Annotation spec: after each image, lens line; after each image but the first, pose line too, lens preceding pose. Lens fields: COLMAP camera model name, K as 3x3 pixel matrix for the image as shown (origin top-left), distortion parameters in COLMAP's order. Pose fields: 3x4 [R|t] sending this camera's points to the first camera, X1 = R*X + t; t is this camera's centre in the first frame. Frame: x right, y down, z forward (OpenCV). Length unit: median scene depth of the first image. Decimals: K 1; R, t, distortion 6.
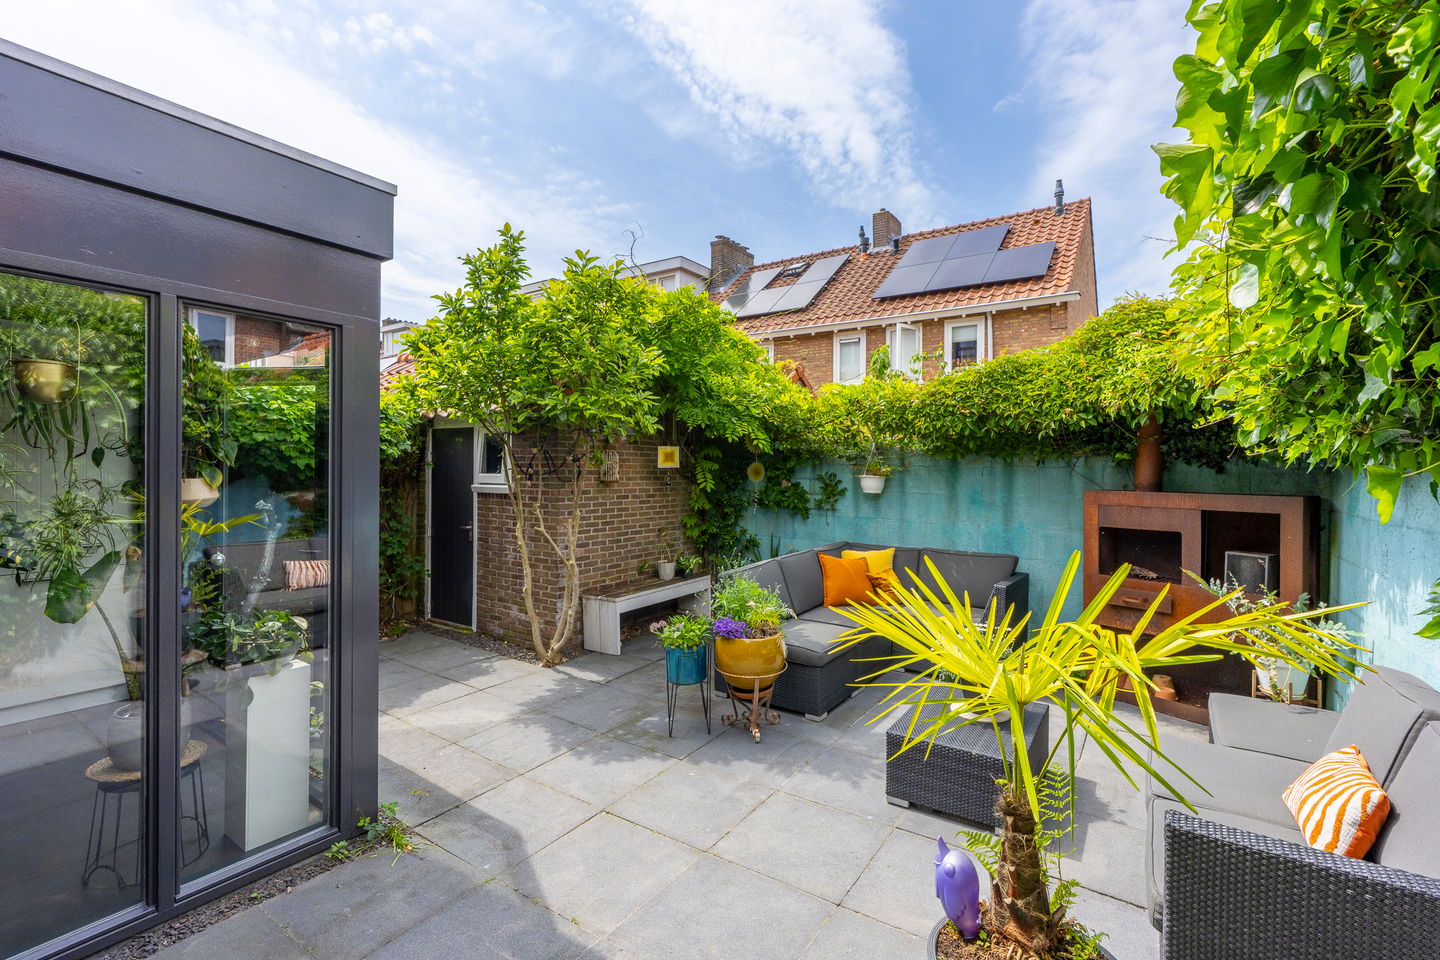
lens RADIAL K [[637.7, 0, 718.2], [0, 637.7, 470.9], [0, 0, 1]] dist [-0.006550, 0.001223]
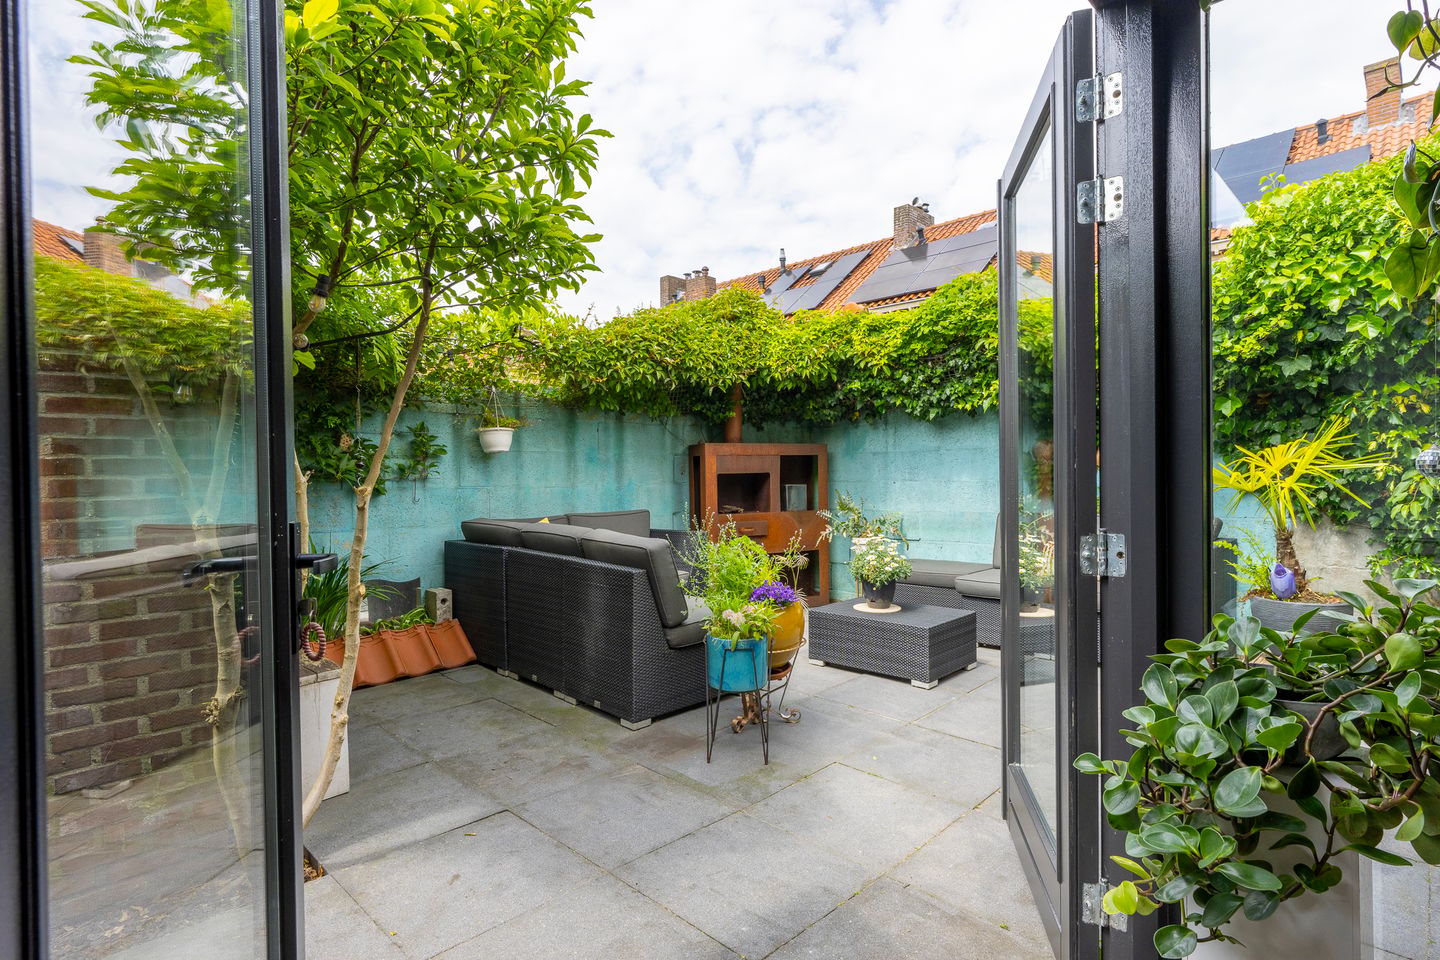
lens RADIAL K [[740.6, 0, 719.5], [0, 740.6, 480.4], [0, 0, 1]] dist [-0.006791, -0.003913]
pose [[0.167516, -0.020519, 0.985656, -0.730876], [0.021124, 0.999629, 0.017220, 0.074543], [-0.985643, 0.017937, 0.167887, 0.752602]]
